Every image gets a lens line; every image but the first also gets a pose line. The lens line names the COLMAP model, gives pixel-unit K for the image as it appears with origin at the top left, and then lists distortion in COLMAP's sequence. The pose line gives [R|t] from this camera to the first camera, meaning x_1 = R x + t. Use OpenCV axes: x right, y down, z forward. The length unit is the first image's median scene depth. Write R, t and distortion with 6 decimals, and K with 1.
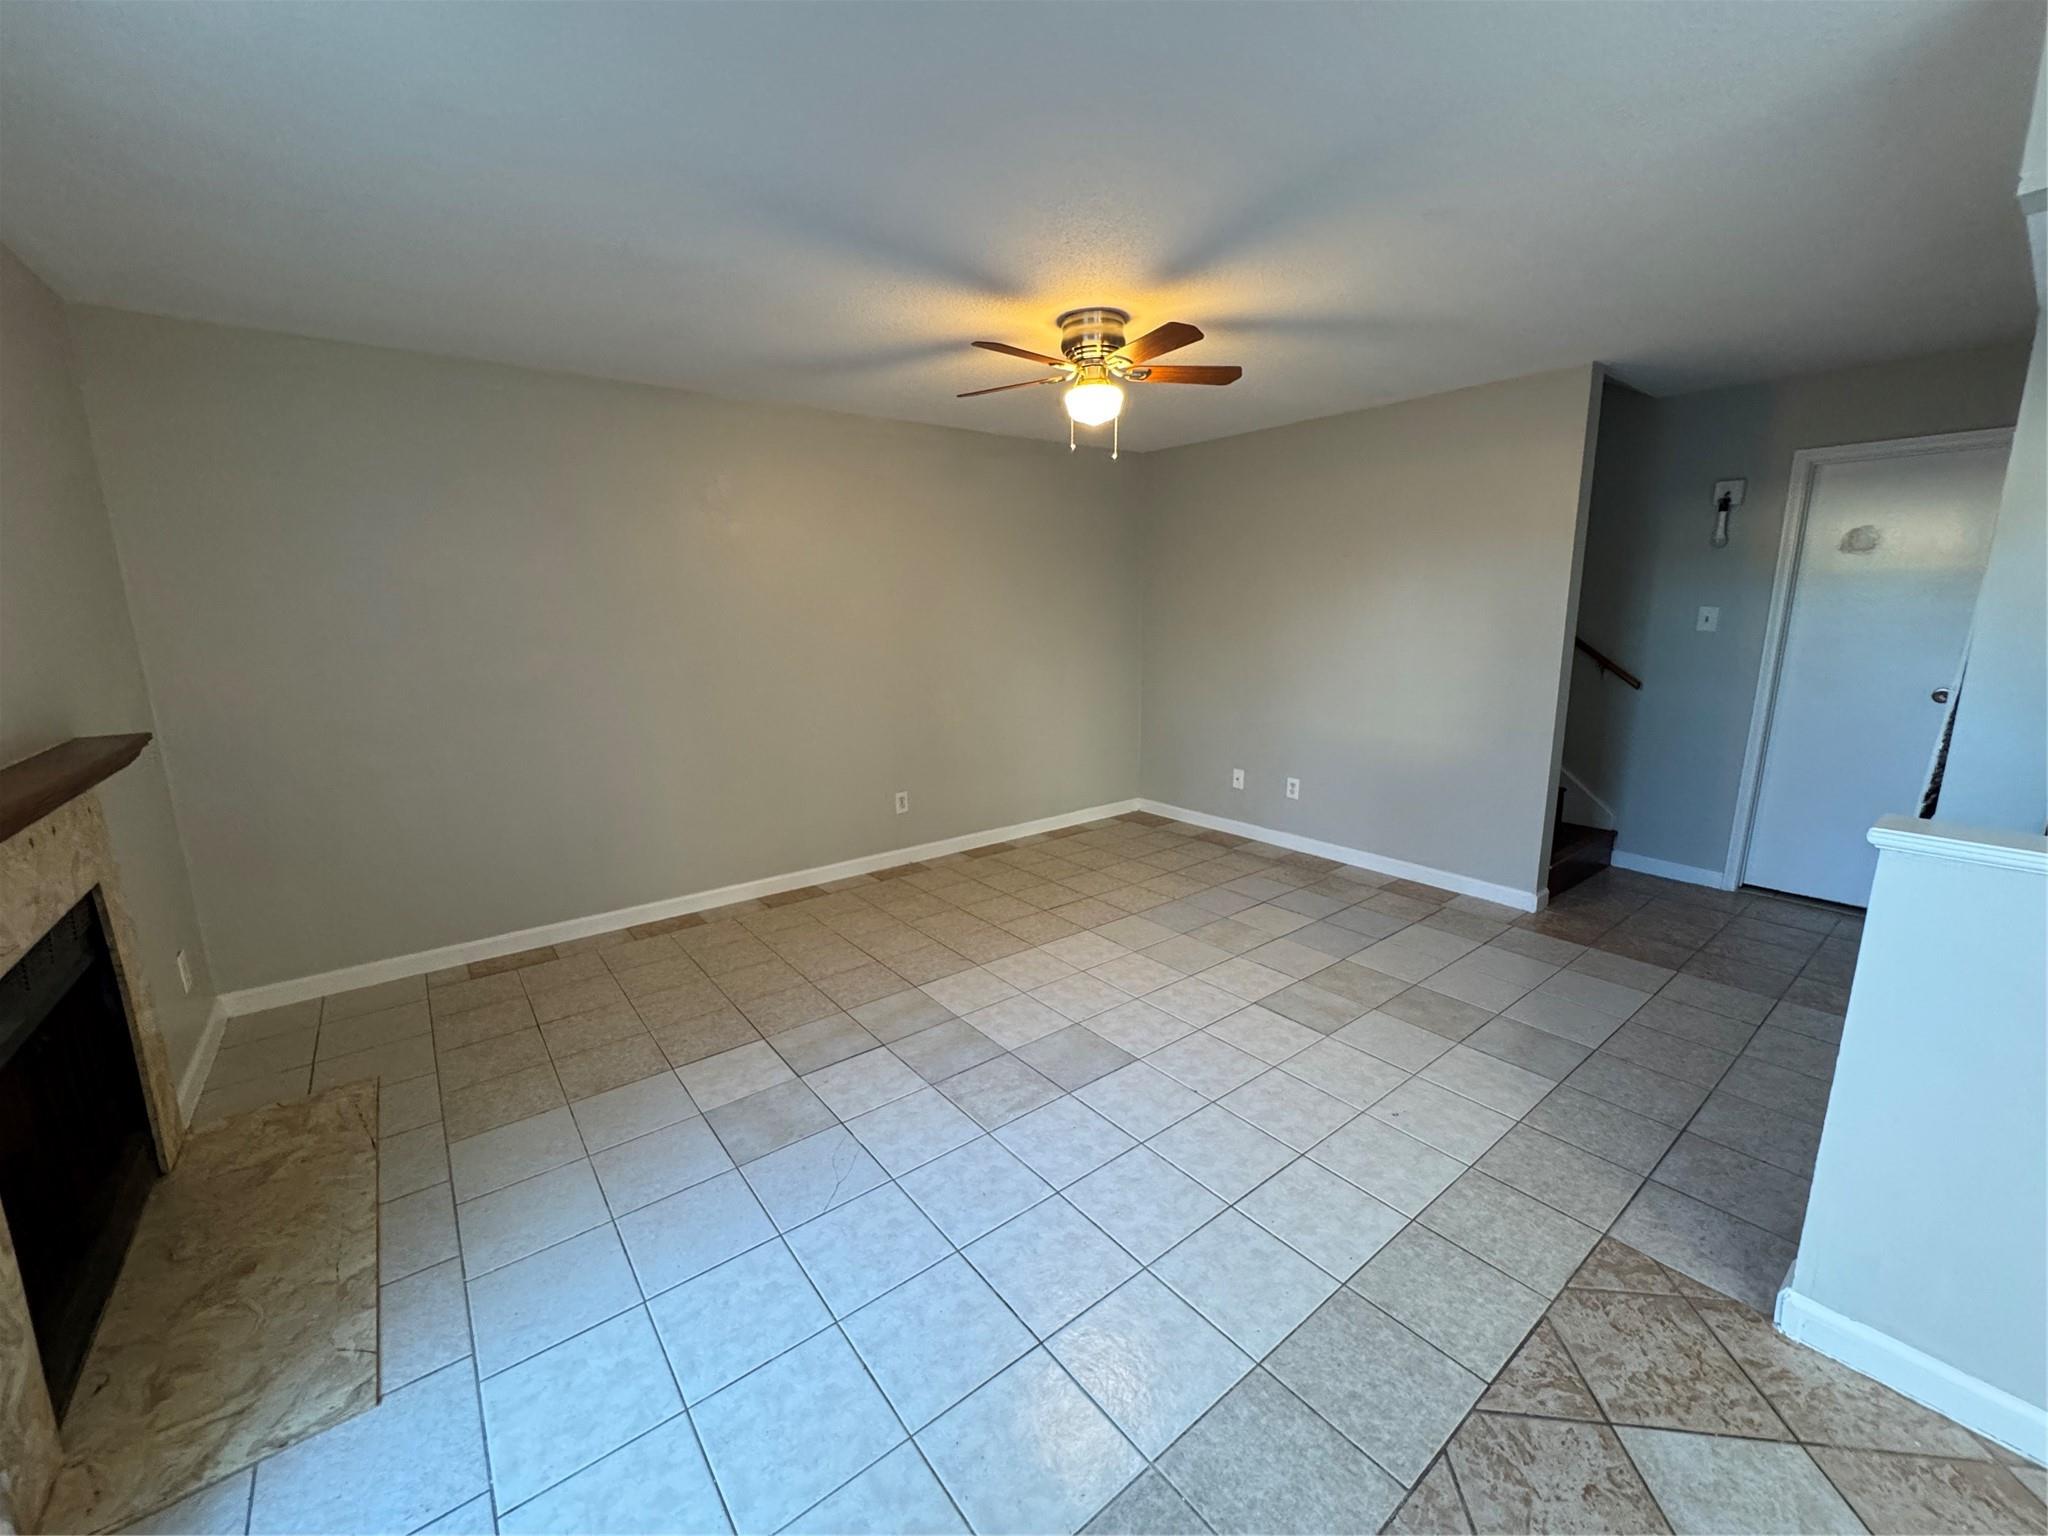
lens RADIAL K [[818.3, 0, 1023.8], [0, 818.3, 763.6], [0, 0, 1]] dist [-0.000153, 0.000229]
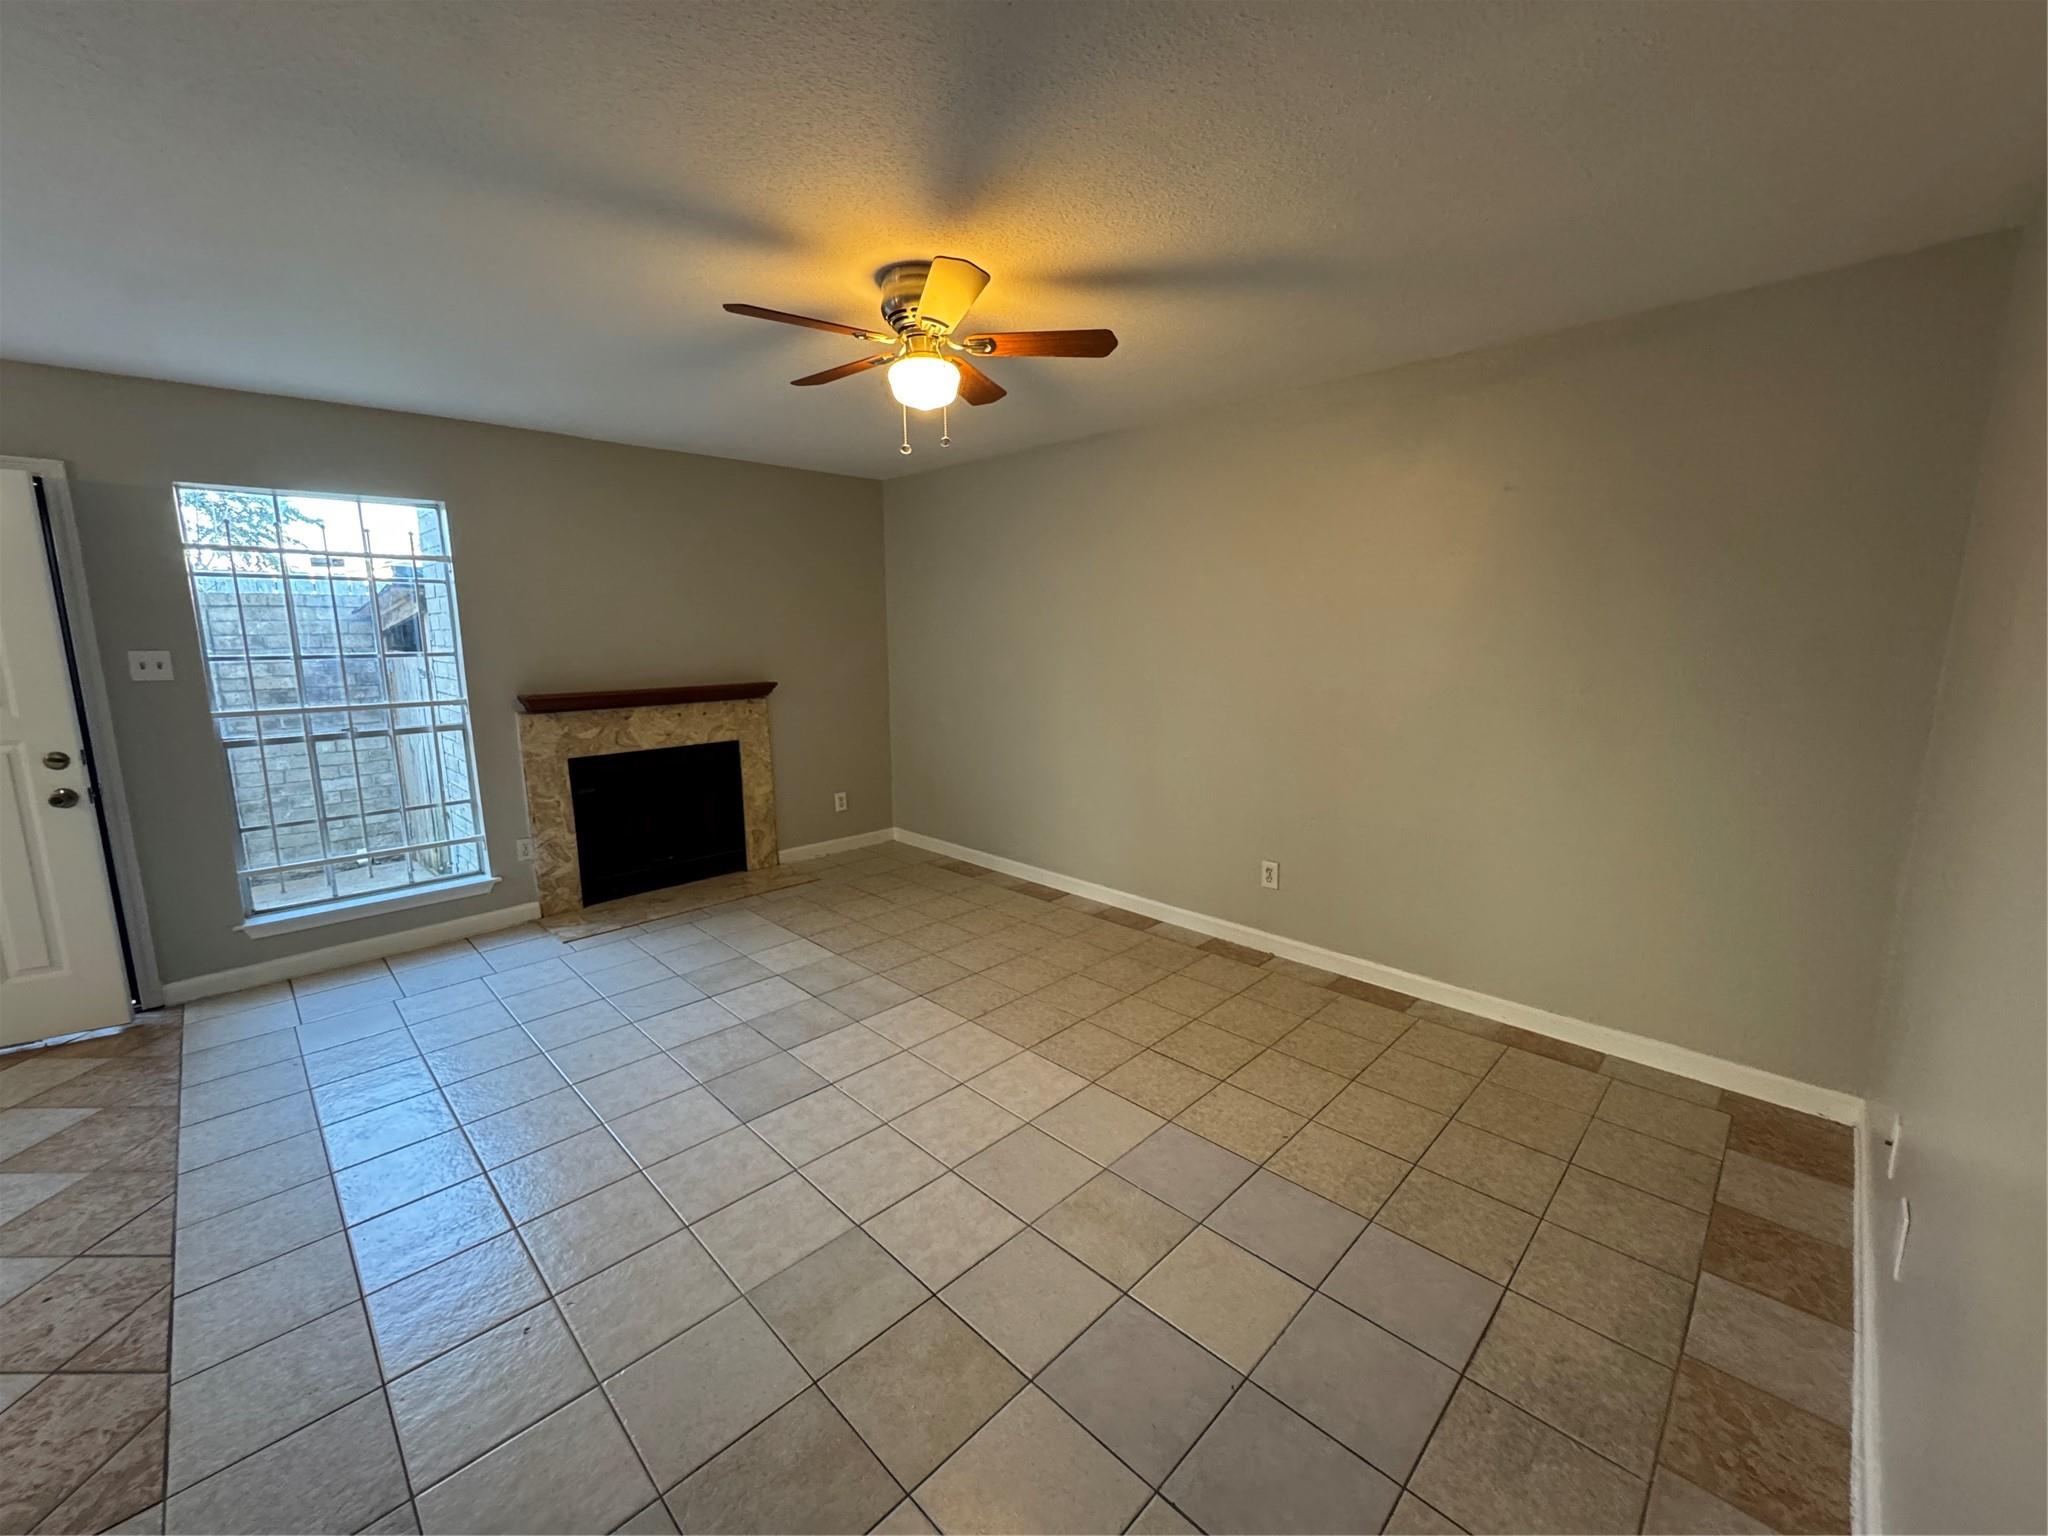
lens RADIAL K [[818.3, 0, 1024.1], [0, 818.3, 762.0], [0, 0, 1]] dist [-0.000153, 0.000229]
pose [[0.121346, 0.172116, -0.977574, 0.876547], [-0.185580, 0.971420, 0.147997, -0.199838], [0.975108, 0.163459, 0.149819, 0.954458]]
